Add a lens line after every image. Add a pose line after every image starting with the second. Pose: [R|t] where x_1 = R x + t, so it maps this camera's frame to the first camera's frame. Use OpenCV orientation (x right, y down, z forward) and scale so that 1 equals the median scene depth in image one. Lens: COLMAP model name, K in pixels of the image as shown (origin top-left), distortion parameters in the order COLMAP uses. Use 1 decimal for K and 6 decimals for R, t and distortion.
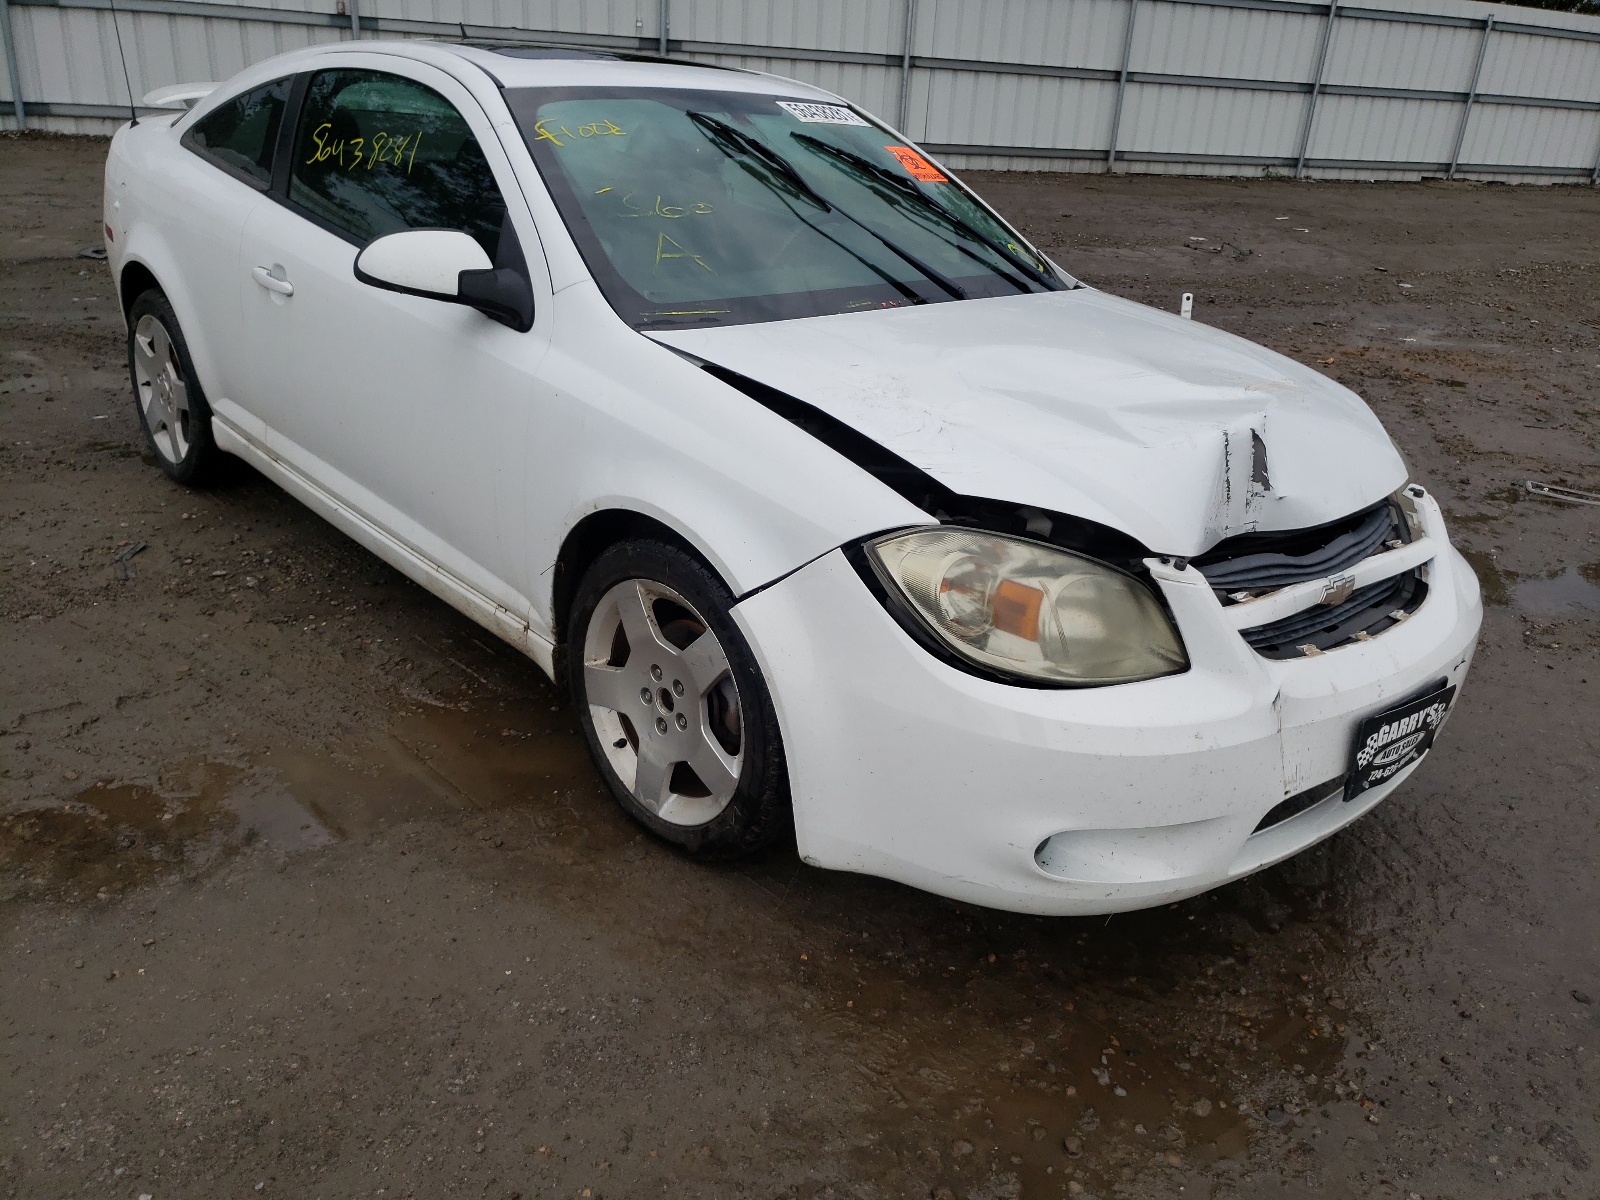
lens RADIAL K [[1316.2, 0, 801.7], [0, 1316.2, 567.6], [0, 0, 1]] dist [0.013660, 0.005504]
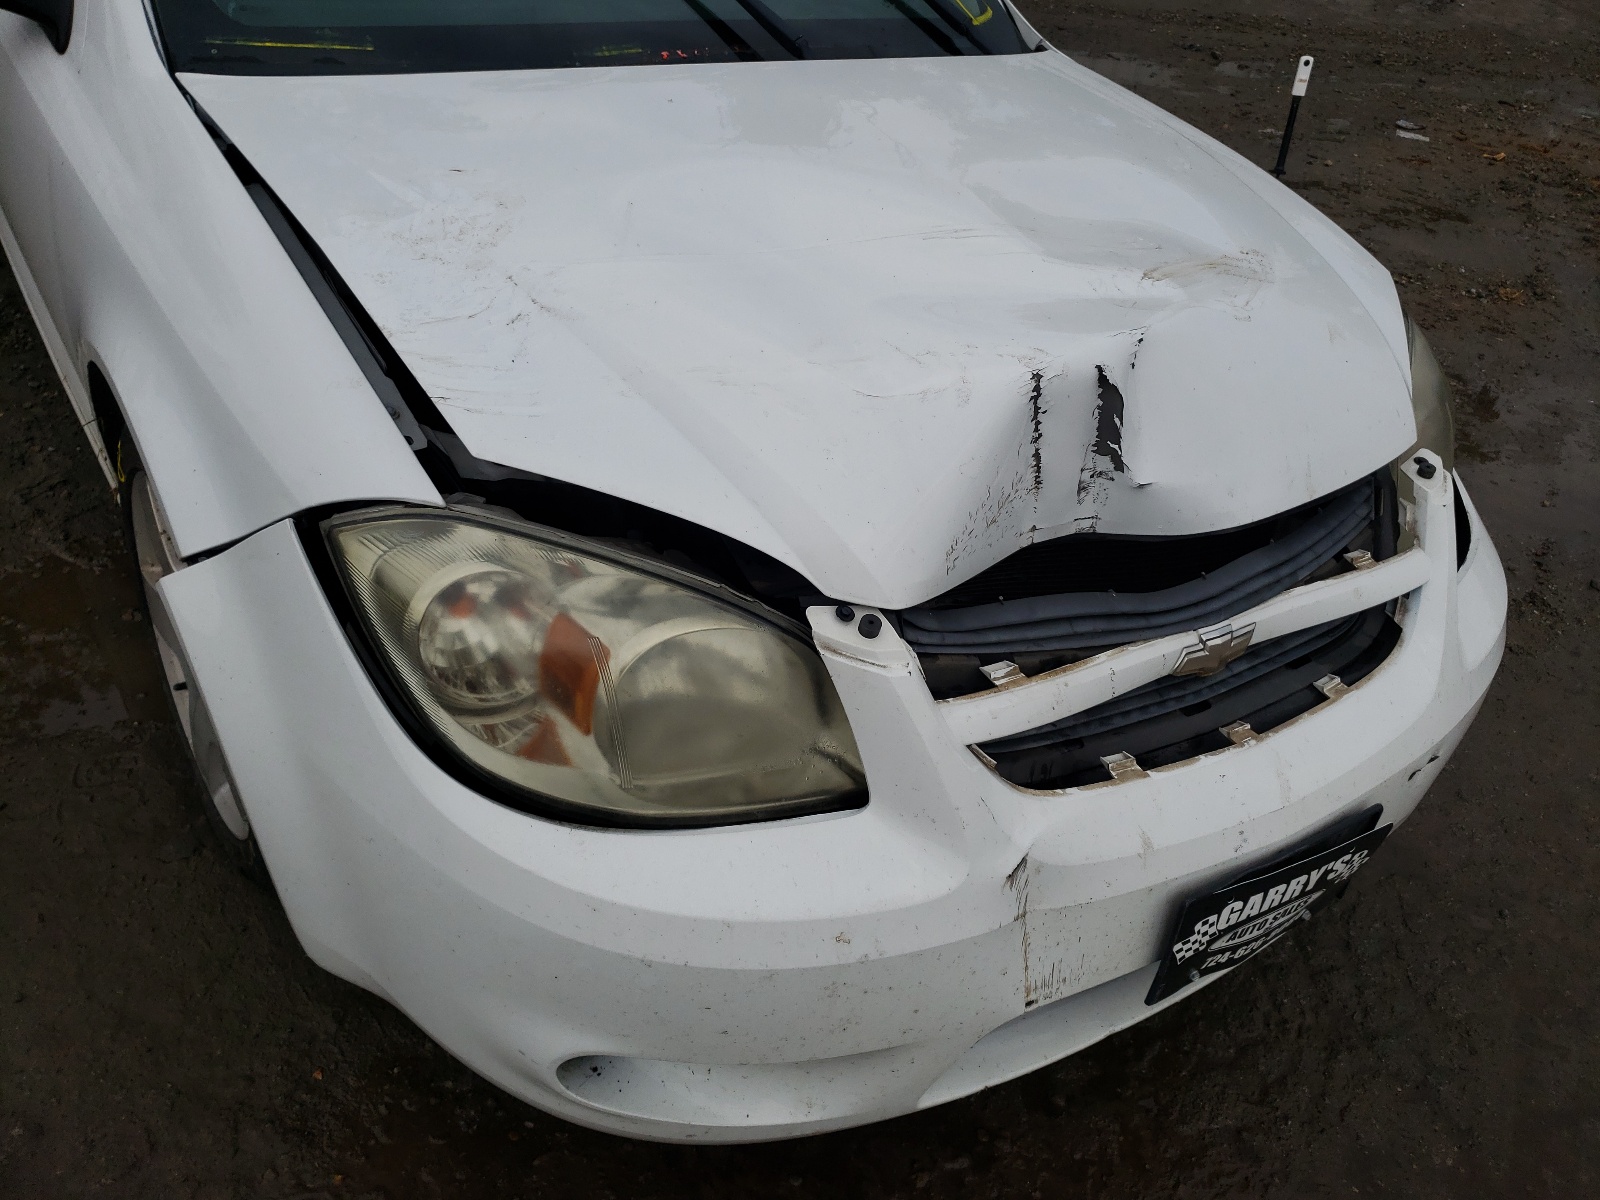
lens RADIAL K [[1316.2, 0, 801.7], [0, 1316.2, 567.6], [0, 0, 1]] dist [0.013660, 0.005504]
pose [[0.988776, 0.122943, -0.084897, 0.268684], [-0.103201, 0.972896, 0.206937, -0.121883], [0.108038, -0.195853, 0.974664, 0.412266]]
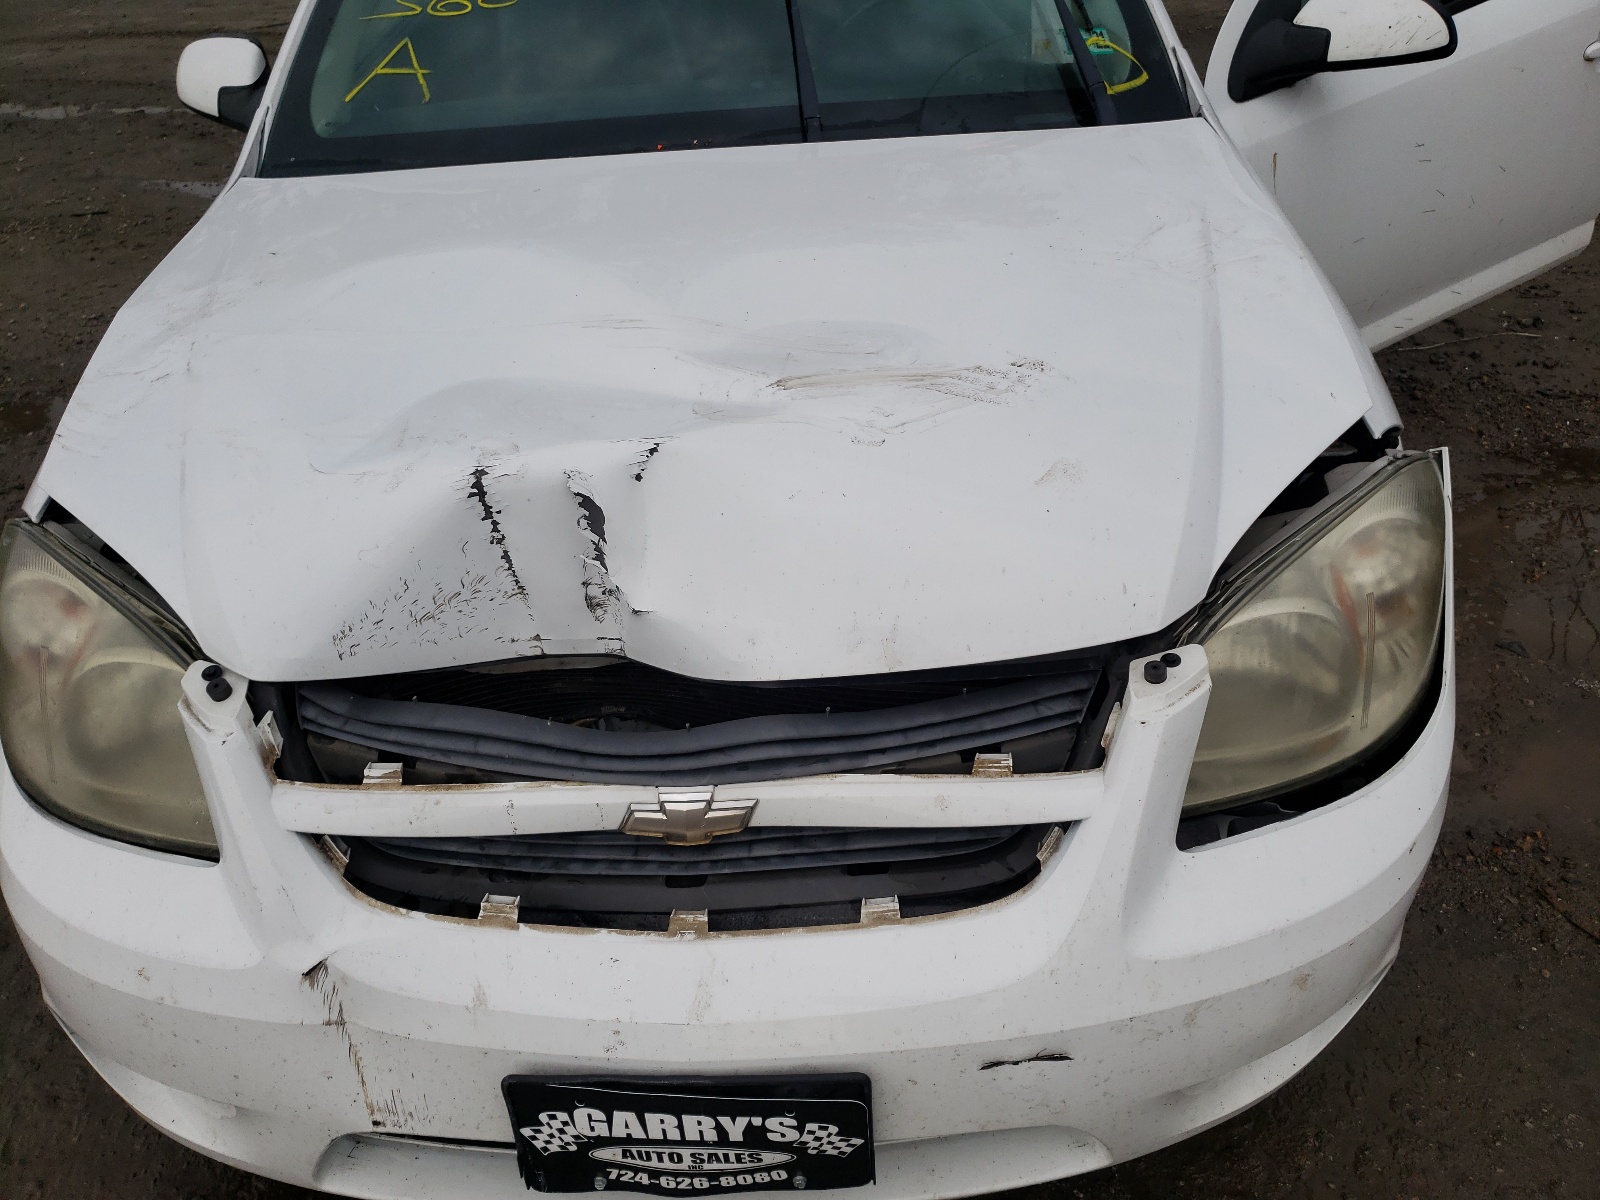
lens RADIAL K [[1292.6, 0, 799.2], [0, 1292.6, 568.6], [0, 0, 1]] dist [0.006891, 0.003644]
pose [[0.727932, 0.262149, -0.633556, 0.724026], [-0.139443, 0.961314, 0.237553, -0.197471], [0.671320, -0.084578, 0.736326, 0.673188]]
